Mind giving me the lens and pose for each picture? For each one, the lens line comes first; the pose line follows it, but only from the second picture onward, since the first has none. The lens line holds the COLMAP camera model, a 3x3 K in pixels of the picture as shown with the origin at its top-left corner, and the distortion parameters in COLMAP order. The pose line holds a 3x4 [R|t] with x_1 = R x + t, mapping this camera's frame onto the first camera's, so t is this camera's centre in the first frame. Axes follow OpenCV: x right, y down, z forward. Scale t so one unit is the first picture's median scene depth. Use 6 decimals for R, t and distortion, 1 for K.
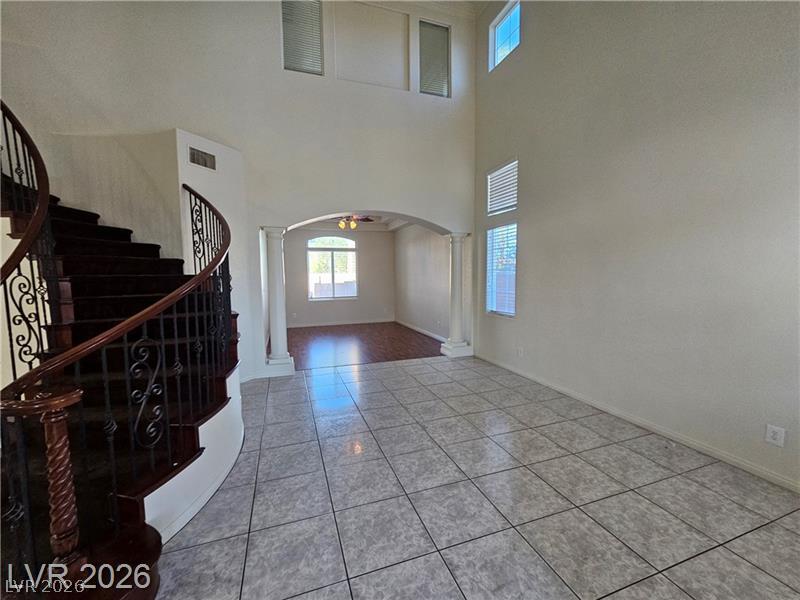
lens RADIAL K [[332.8, 0, 401.4], [0, 332.8, 297.5], [0, 0, 1]] dist [0.004902, 0.000600]
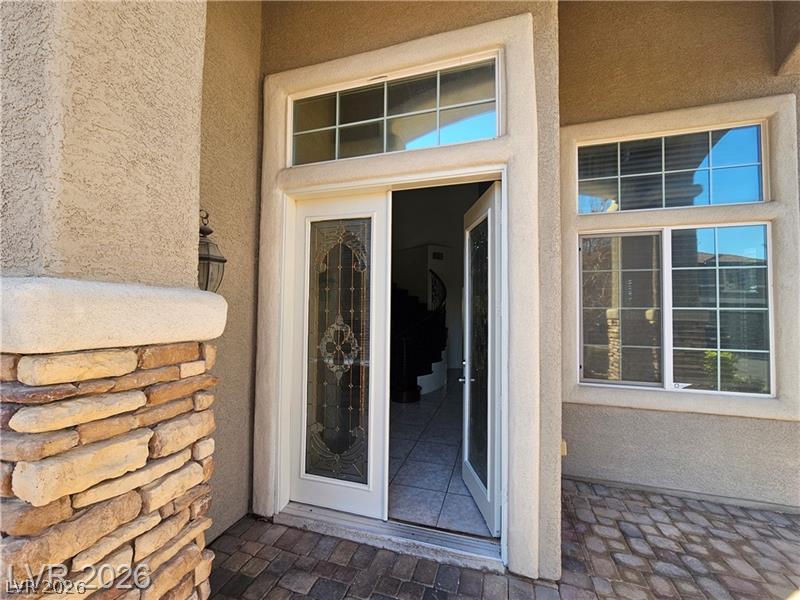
lens RADIAL K [[332.8, 0, 401.4], [0, 332.8, 297.5], [0, 0, 1]] dist [0.004902, 0.000600]
pose [[0.806564, -0.007422, -0.591100, 0.488689], [-0.059477, 0.993828, -0.093636, 0.061942], [0.588147, 0.110680, 0.801145, -0.841435]]
